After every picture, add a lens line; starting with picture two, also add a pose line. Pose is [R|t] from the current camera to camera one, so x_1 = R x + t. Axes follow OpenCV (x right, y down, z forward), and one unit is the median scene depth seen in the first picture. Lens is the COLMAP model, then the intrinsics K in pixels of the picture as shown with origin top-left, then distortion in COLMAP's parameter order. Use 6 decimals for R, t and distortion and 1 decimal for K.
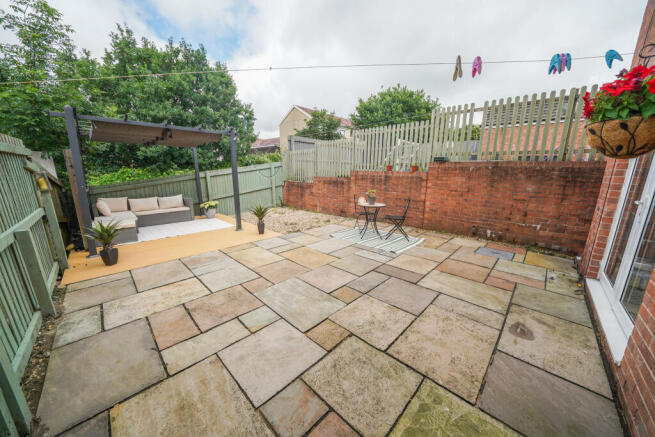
lens RADIAL K [[226.2, 0, 328.2], [0, 226.2, 221.2], [0, 0, 1]] dist [-0.017166, 0.000047]
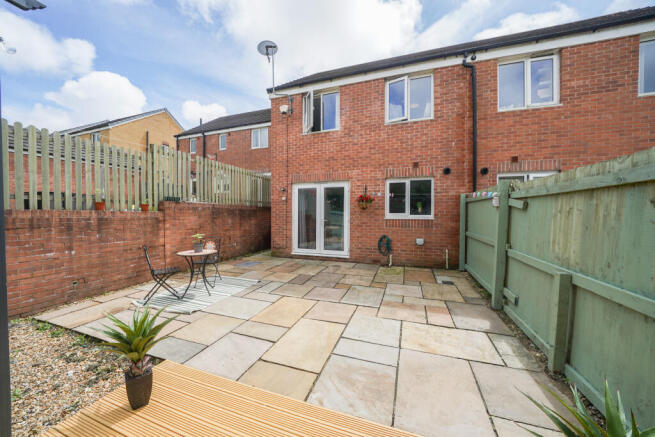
lens RADIAL K [[236.7, 0, 325.0], [0, 236.7, 216.9], [0, 0, 1]] dist [-0.000170, 0.000017]
pose [[-0.415976, -0.024629, 0.909042, -0.935328], [0.188911, 0.975486, 0.112875, -0.255254], [-0.889538, 0.218681, -0.401125, 1.123986]]
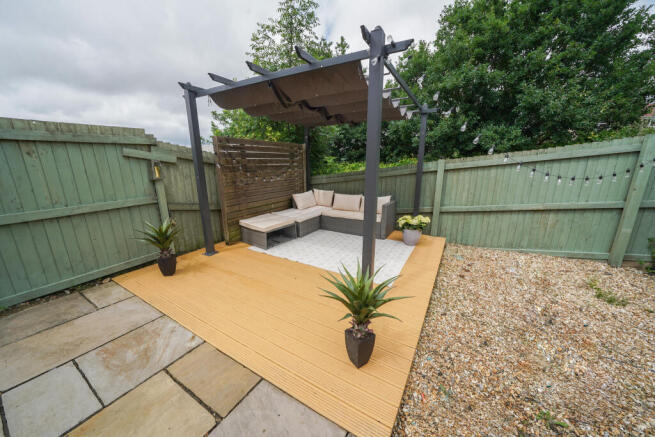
lens RADIAL K [[228.7, 0, 328.6], [0, 228.7, 221.3], [0, 0, 1]] dist [-0.020558, 0.000115]
pose [[0.240651, 0.239493, -0.940601, -0.083623], [-0.207193, 0.959419, 0.191274, -0.240202], [0.948240, 0.148856, 0.280506, 1.125437]]
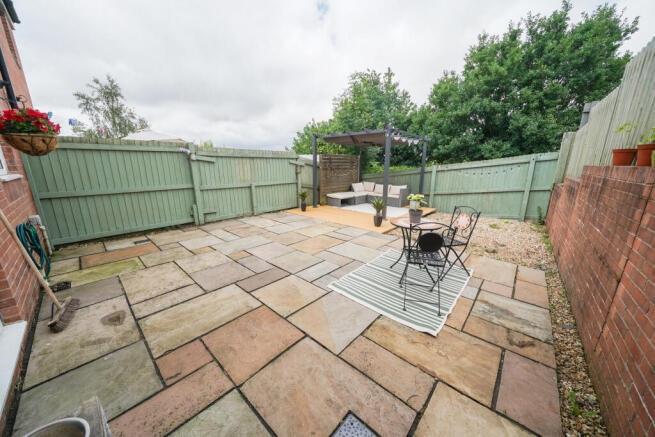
lens RADIAL K [[226.2, 0, 328.2], [0, 226.2, 221.2], [0, 0, 1]] dist [-0.017166, 0.000047]
pose [[0.048478, 0.236131, -0.970511, 0.912708], [-0.220377, 0.950237, 0.220190, -0.190349], [0.974209, 0.203204, 0.098104, 0.895418]]
